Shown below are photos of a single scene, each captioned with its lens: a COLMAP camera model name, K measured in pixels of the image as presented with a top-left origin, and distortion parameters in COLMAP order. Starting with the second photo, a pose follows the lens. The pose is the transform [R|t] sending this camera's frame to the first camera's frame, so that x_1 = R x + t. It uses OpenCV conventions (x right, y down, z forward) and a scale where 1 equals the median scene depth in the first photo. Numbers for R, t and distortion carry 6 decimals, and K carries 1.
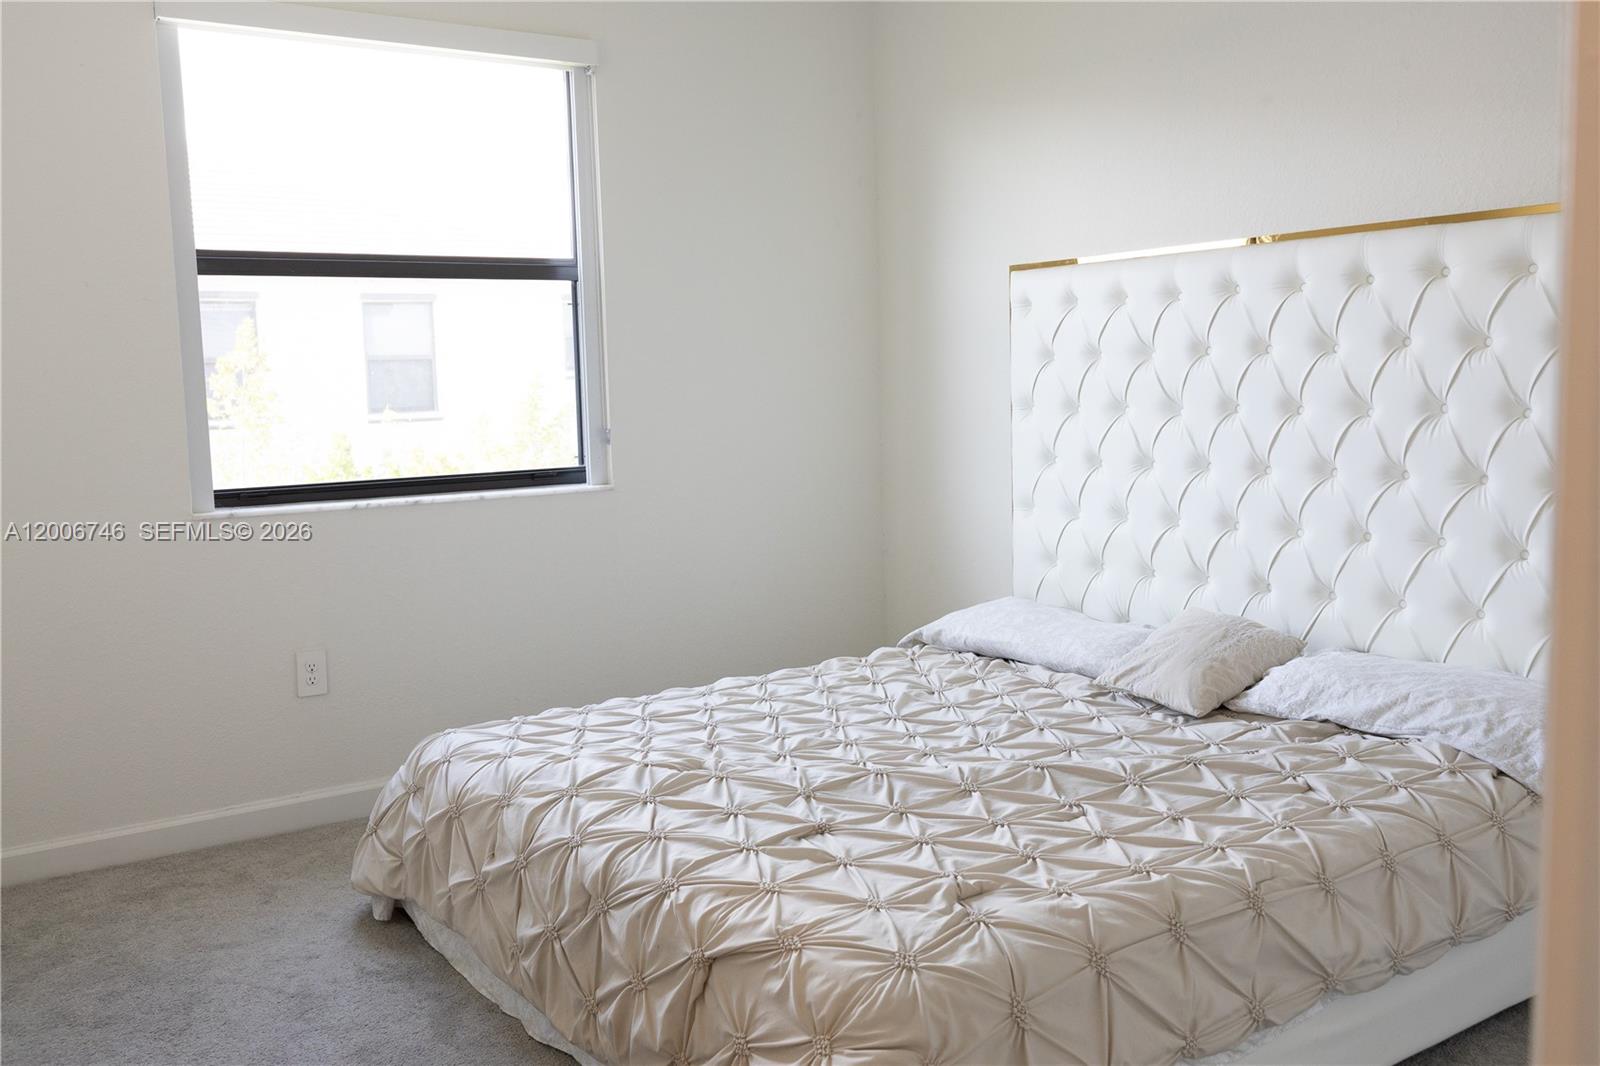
lens RADIAL K [[1486.2, 0, 800.7], [0, 1486.2, 529.7], [0, 0, 1]] dist [0.002906, 0.000000]
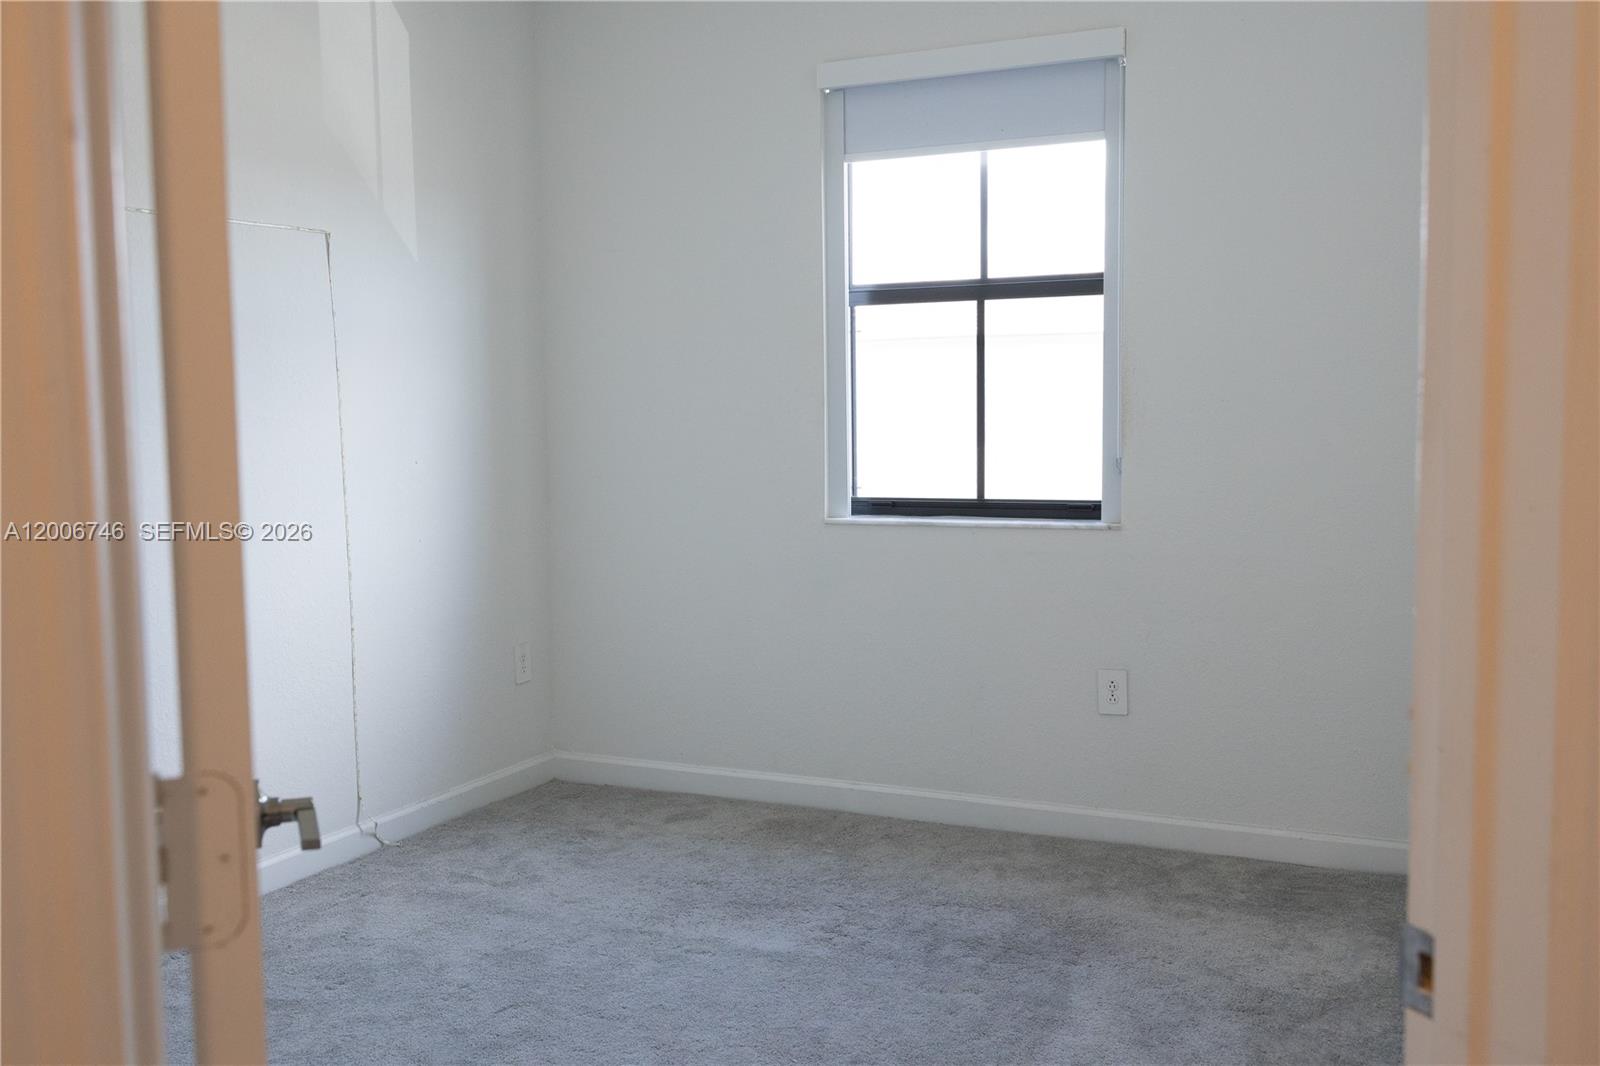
lens RADIAL K [[1486.2, 0, 801.8], [0, 1486.2, 536.8], [0, 0, 1]] dist [0.002906, 0.000000]
pose [[0.499718, 0.093338, -0.861144, 0.547607], [-0.095202, 0.994073, 0.052500, -0.052090], [0.860940, 0.055747, 0.505642, 0.396059]]
